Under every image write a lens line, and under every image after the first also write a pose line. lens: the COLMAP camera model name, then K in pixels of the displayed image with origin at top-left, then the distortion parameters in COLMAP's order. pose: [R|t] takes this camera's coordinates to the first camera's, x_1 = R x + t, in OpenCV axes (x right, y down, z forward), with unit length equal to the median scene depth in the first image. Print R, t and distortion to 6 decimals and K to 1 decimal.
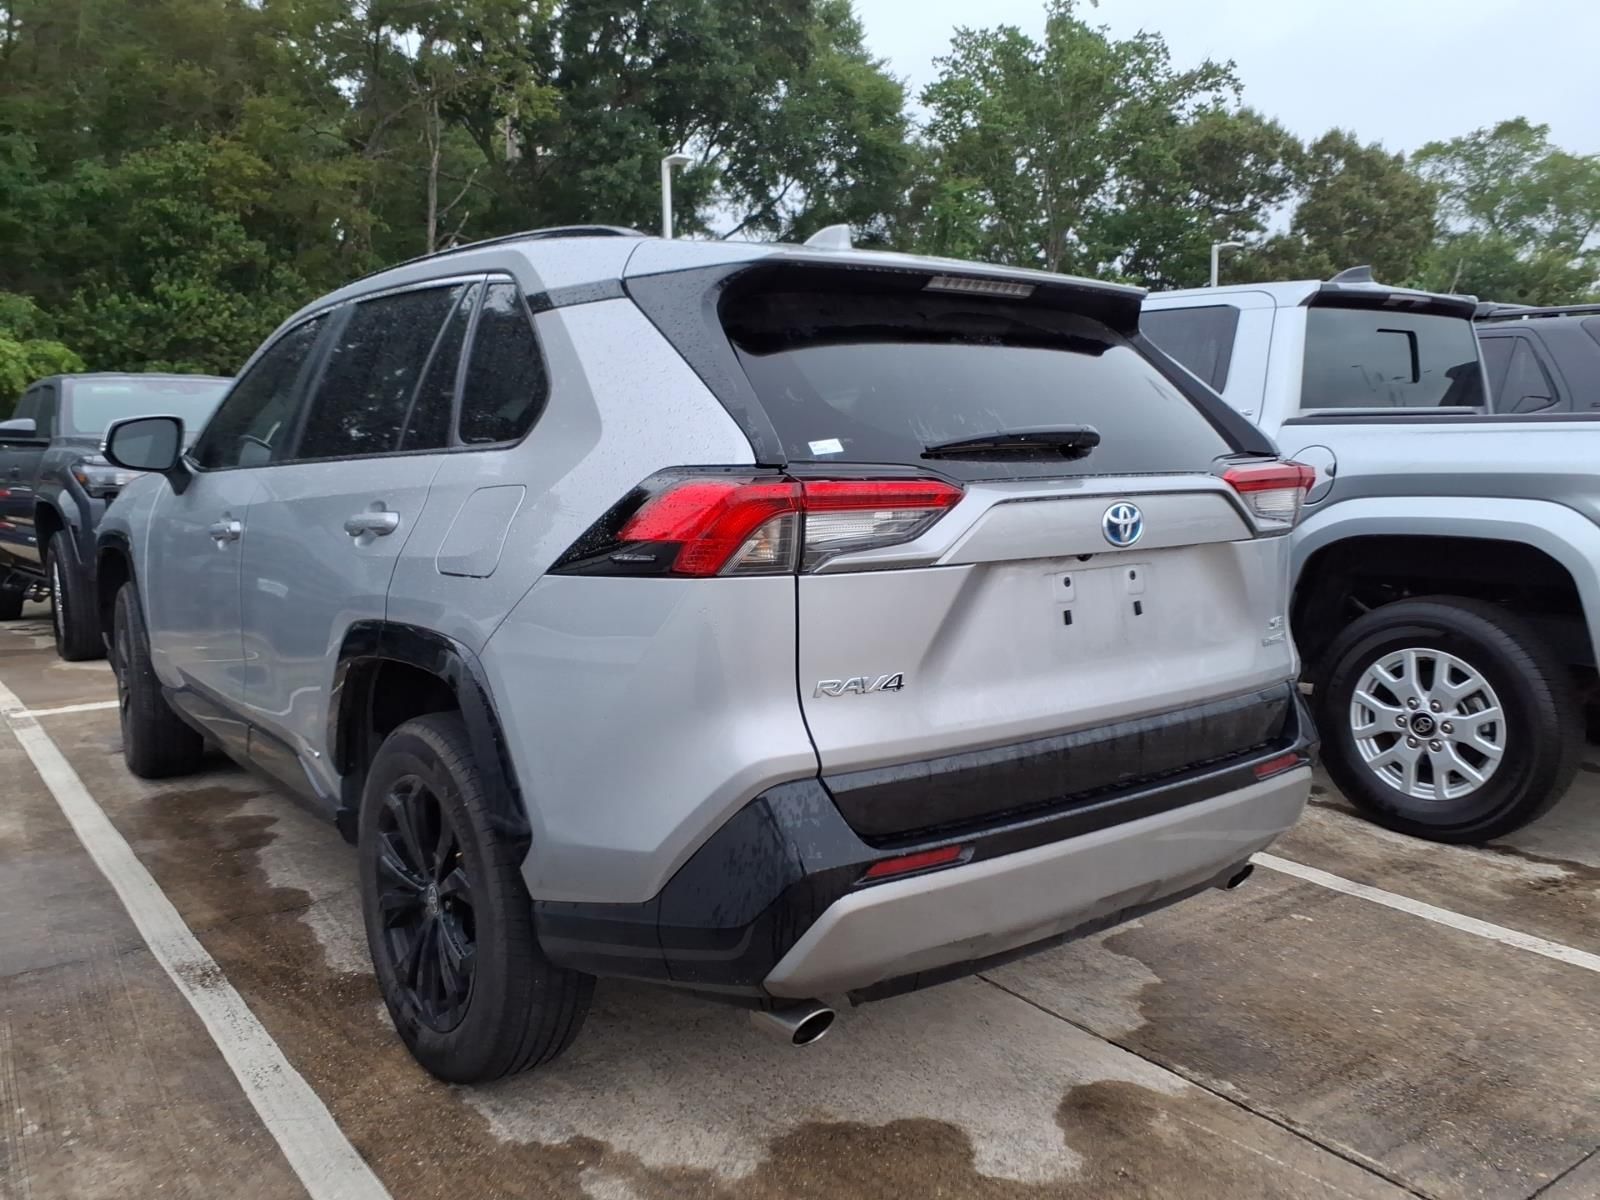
lens RADIAL K [[1280.6, 0, 785.9], [0, 1280.6, 601.4], [0, 0, 1]] dist [0.048140, -0.064442]
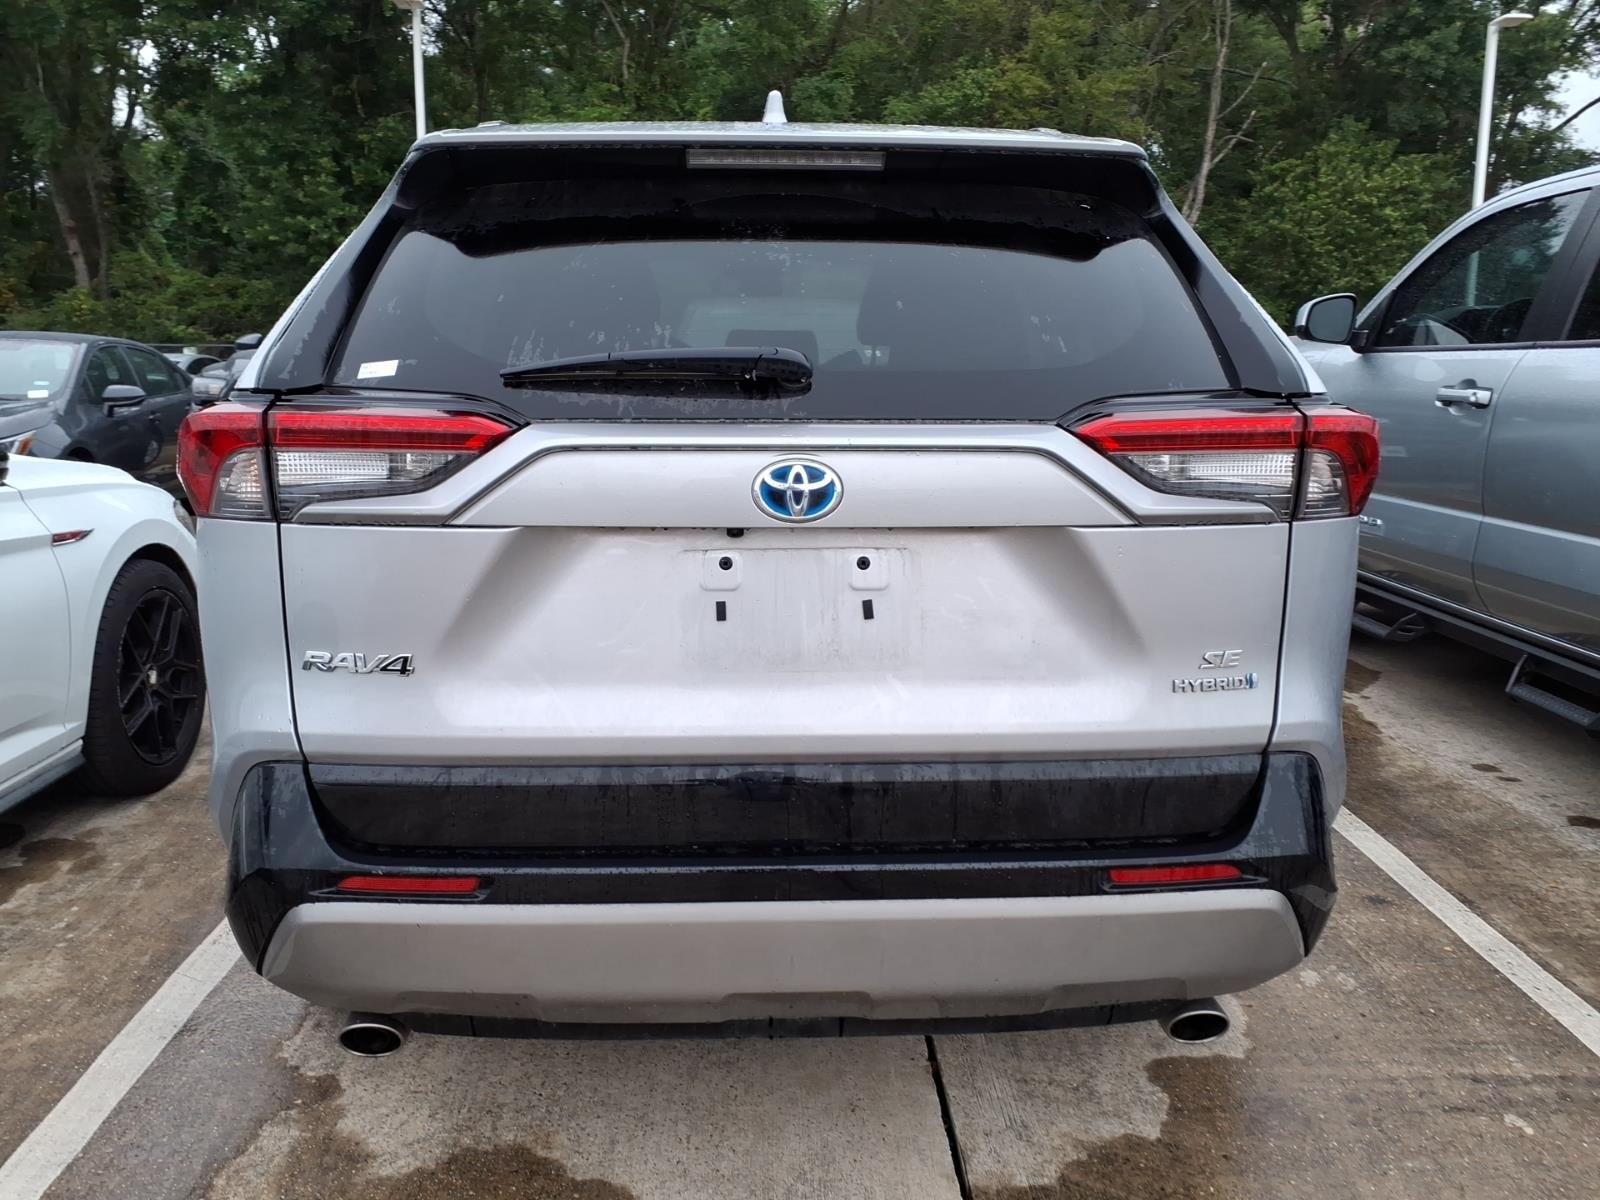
lens RADIAL K [[1280.6, 0, 785.9], [0, 1280.6, 601.4], [0, 0, 1]] dist [0.048140, -0.064442]
pose [[0.820577, 0.117253, -0.559379, 0.592818], [-0.081349, 0.992726, 0.088754, -0.055335], [0.565717, -0.027325, 0.824147, 0.372760]]
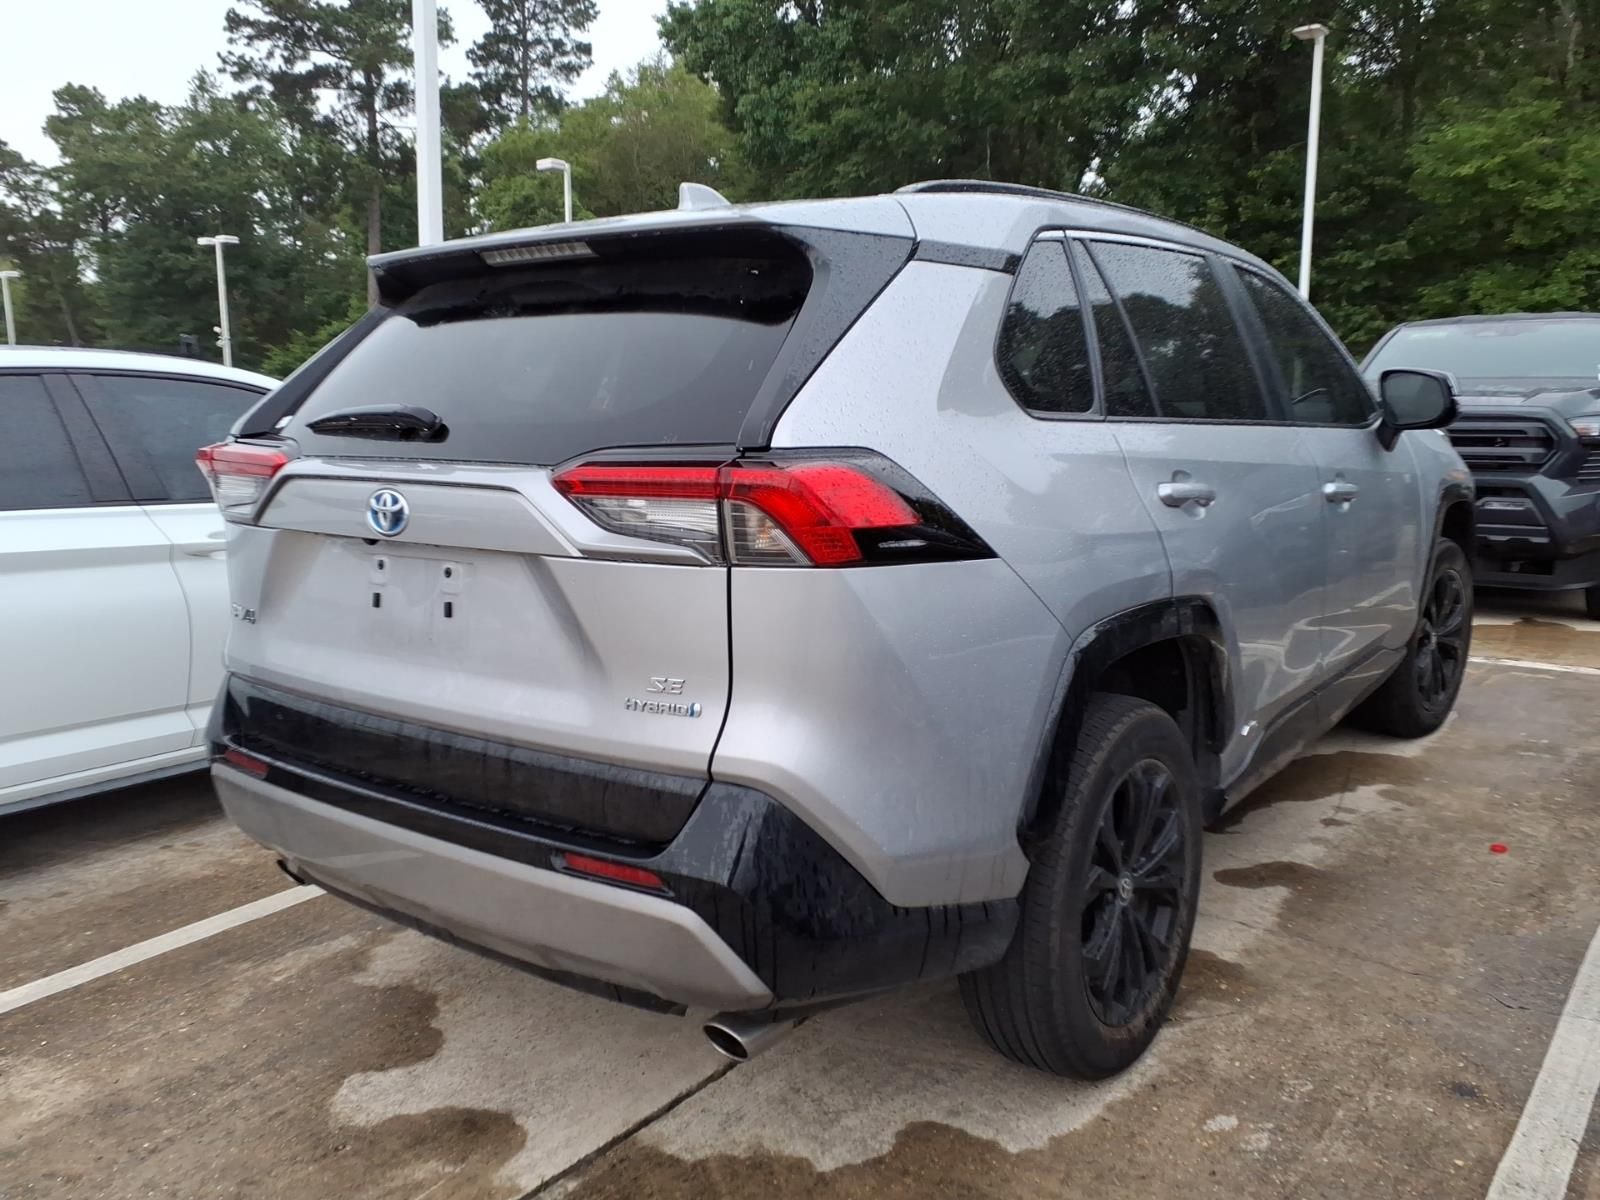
lens RADIAL K [[1280.6, 0, 785.9], [0, 1280.6, 601.4], [0, 0, 1]] dist [0.048140, -0.064442]
pose [[0.254389, 0.156938, -0.954283, 1.126819], [-0.107841, 0.985195, 0.133274, -0.138069], [0.961071, 0.069007, 0.267547, 0.932631]]
